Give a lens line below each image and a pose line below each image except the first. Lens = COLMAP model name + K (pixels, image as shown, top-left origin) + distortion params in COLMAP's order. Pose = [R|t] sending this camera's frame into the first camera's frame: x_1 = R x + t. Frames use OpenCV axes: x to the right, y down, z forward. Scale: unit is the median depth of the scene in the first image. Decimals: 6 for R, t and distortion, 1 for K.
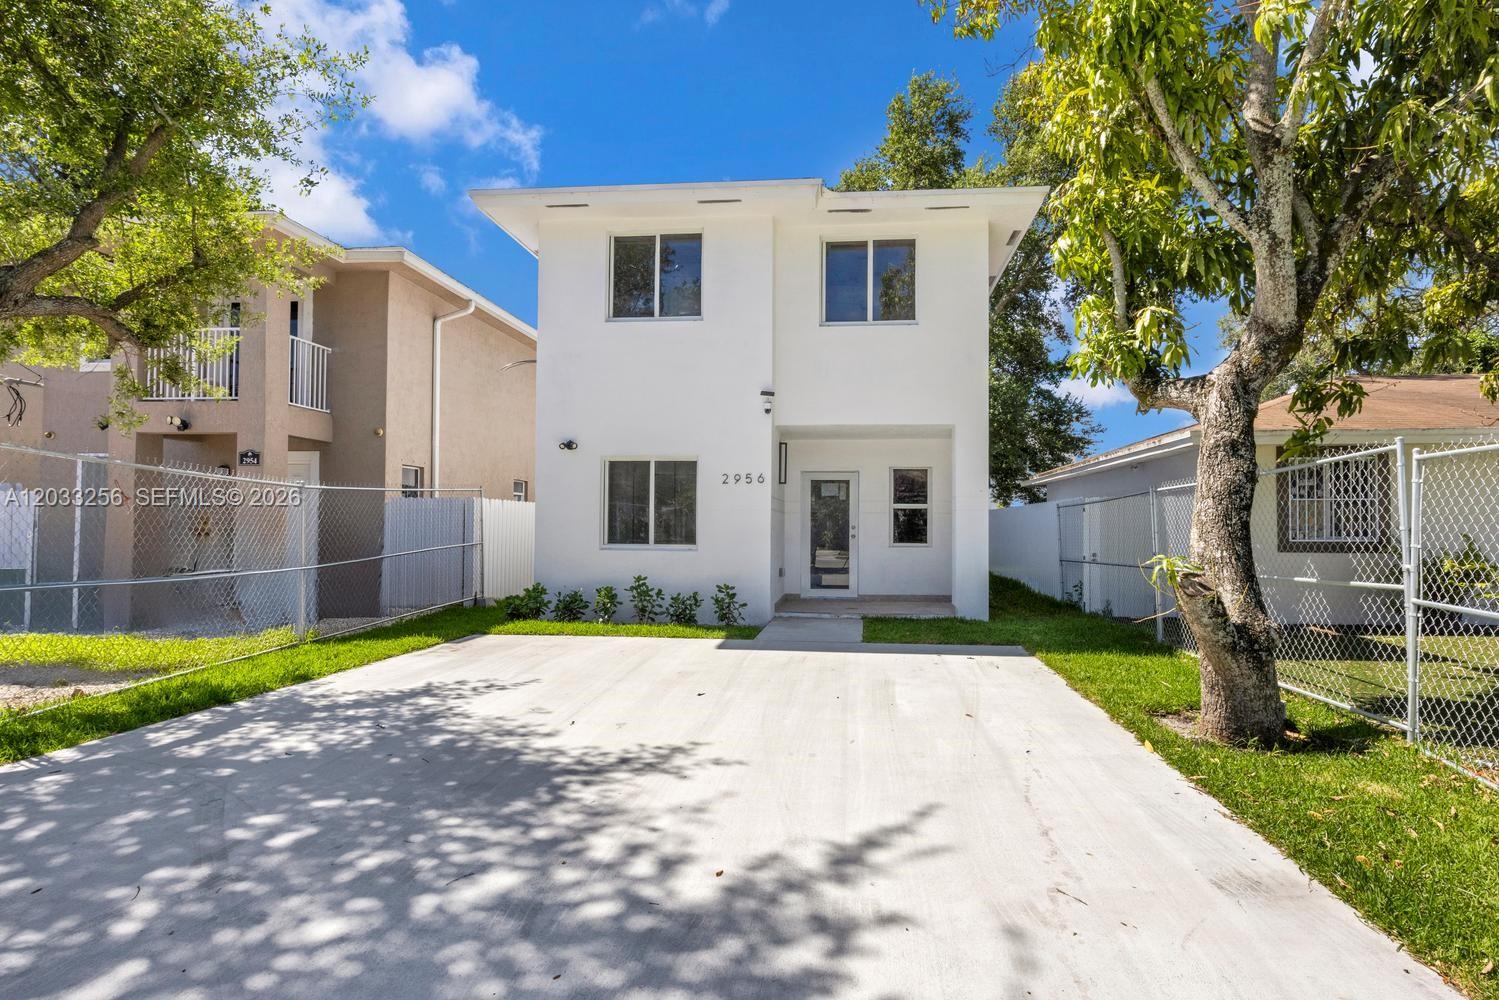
lens RADIAL K [[1156.5, 0, 745.4], [0, 1156.5, 494.8], [0, 0, 1]] dist [-0.045137, -0.020836]
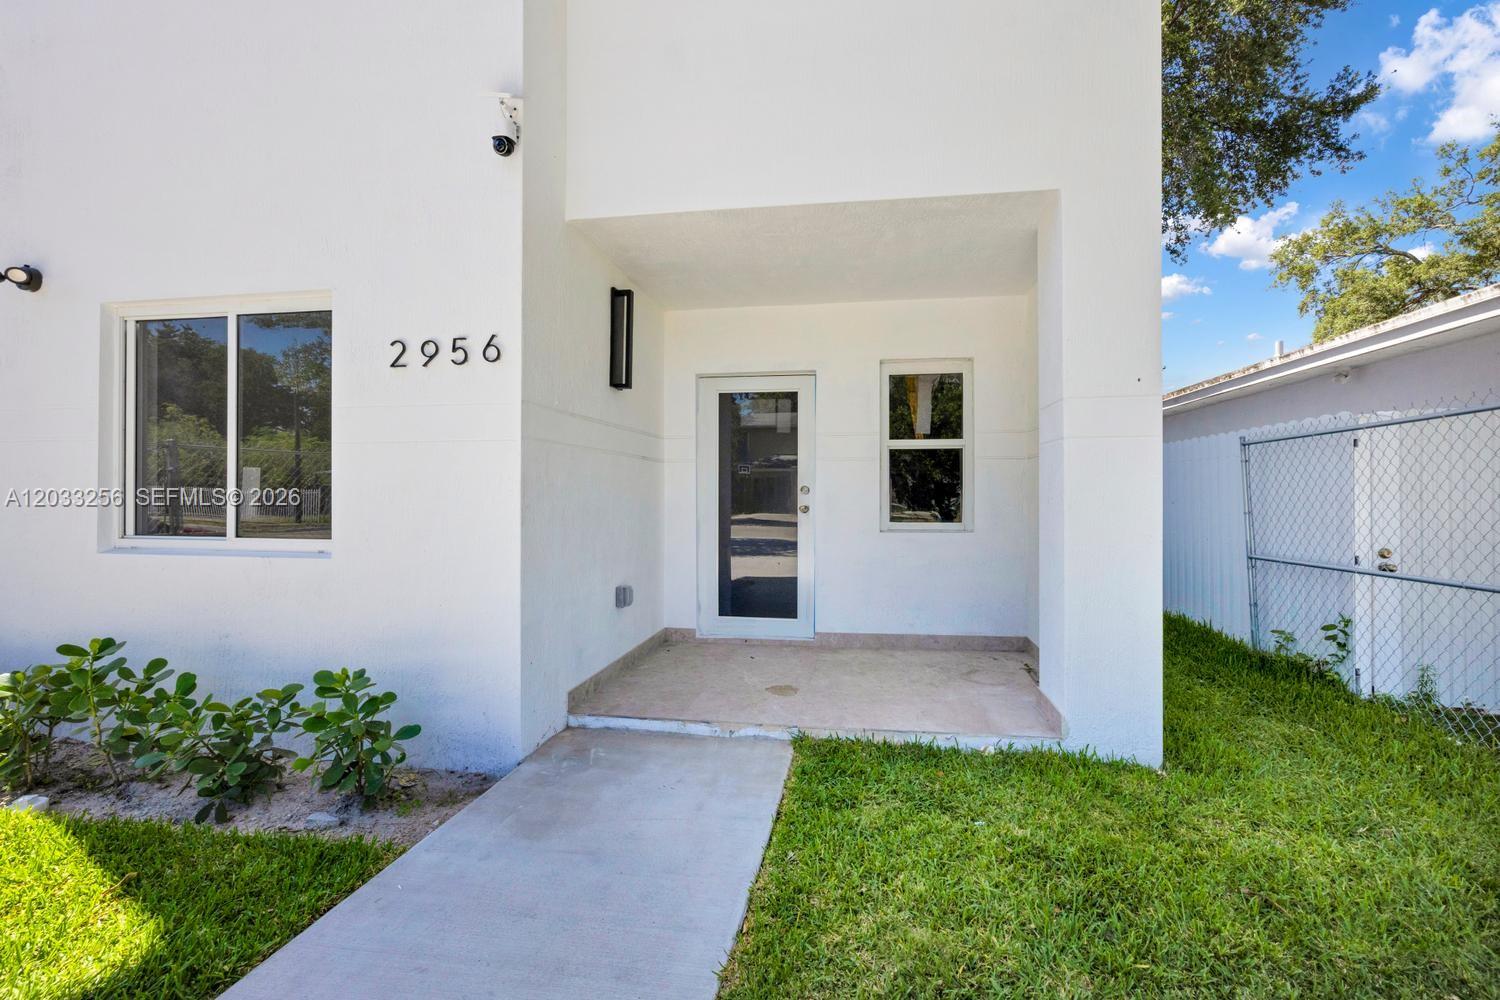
lens RADIAL K [[950.1, 0, 745.8], [0, 950.1, 498.2], [0, 0, 1]] dist [-0.027596, -0.000387]
pose [[0.999241, -0.006329, -0.038431, 0.103911], [0.007652, 0.999380, 0.034370, 0.022096], [0.038190, -0.034638, 0.998670, 0.751382]]
